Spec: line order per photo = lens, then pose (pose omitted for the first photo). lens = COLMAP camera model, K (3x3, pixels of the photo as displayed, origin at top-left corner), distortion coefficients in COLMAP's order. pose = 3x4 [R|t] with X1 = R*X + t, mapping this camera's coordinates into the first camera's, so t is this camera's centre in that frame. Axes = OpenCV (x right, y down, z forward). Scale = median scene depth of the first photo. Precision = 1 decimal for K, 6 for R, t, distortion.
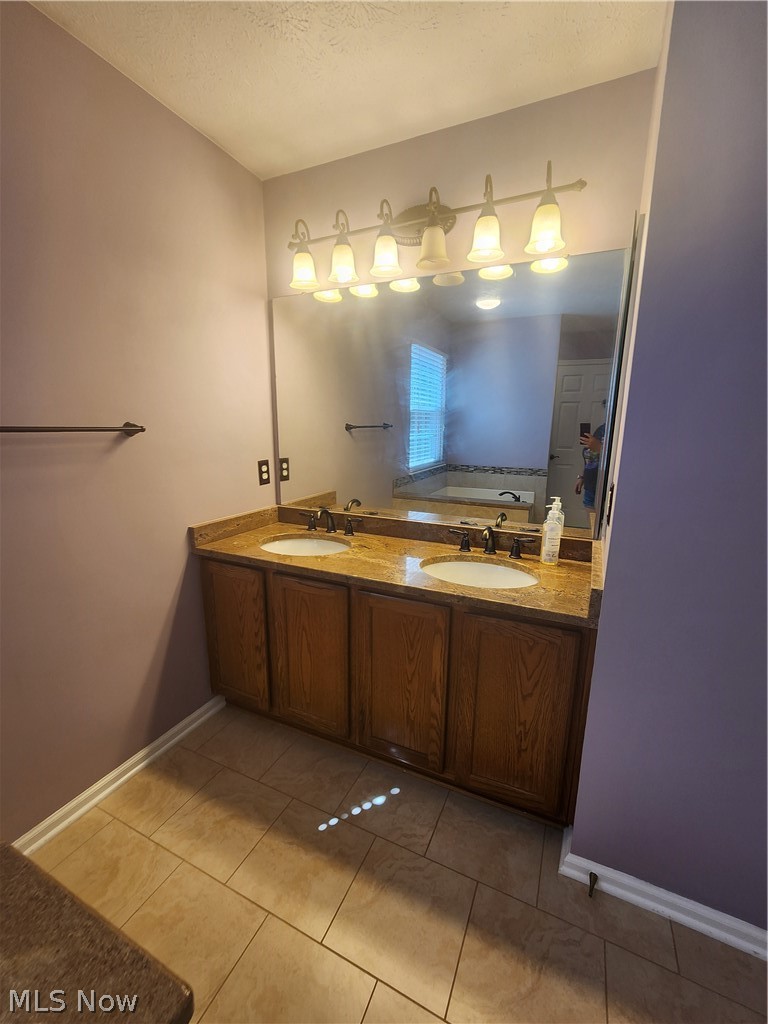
lens RADIAL K [[428.7, 0, 382.1], [0, 428.7, 511.9], [0, 0, 1]] dist [-0.000909, 0.000990]
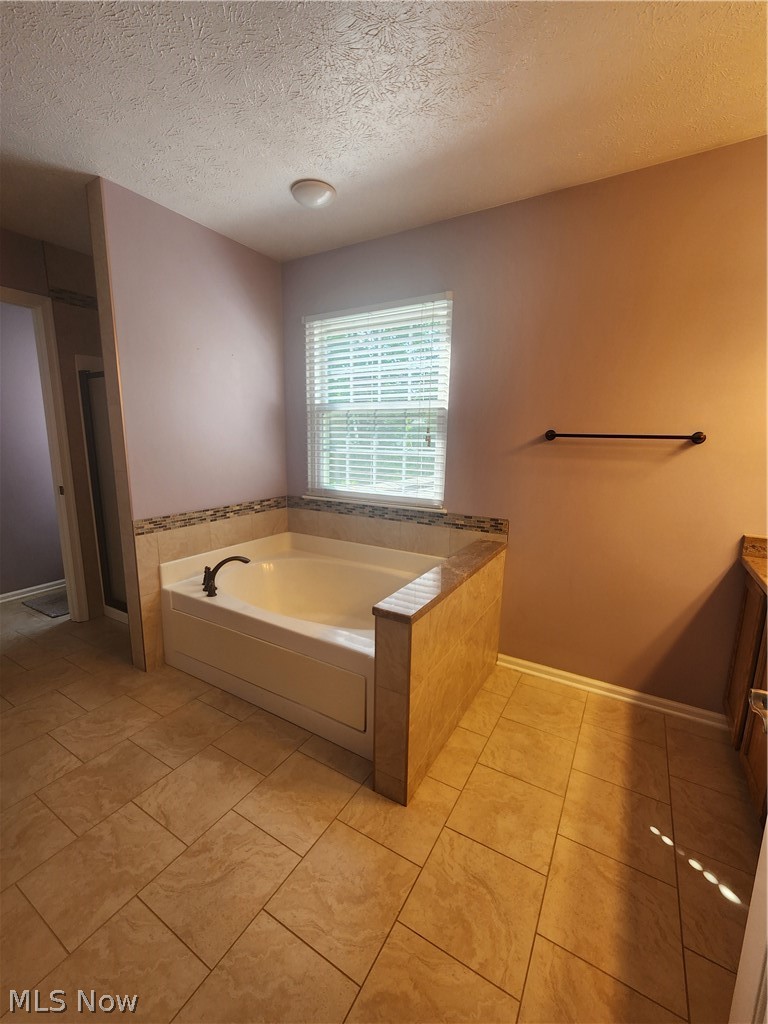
lens RADIAL K [[428.7, 0, 381.0], [0, 428.7, 515.9], [0, 0, 1]] dist [-0.000909, 0.000990]
pose [[-0.107045, 0.171130, -0.979416, 0.767476], [-0.211457, 0.958621, 0.190607, -0.024638], [0.971508, 0.227508, -0.066429, 0.276366]]
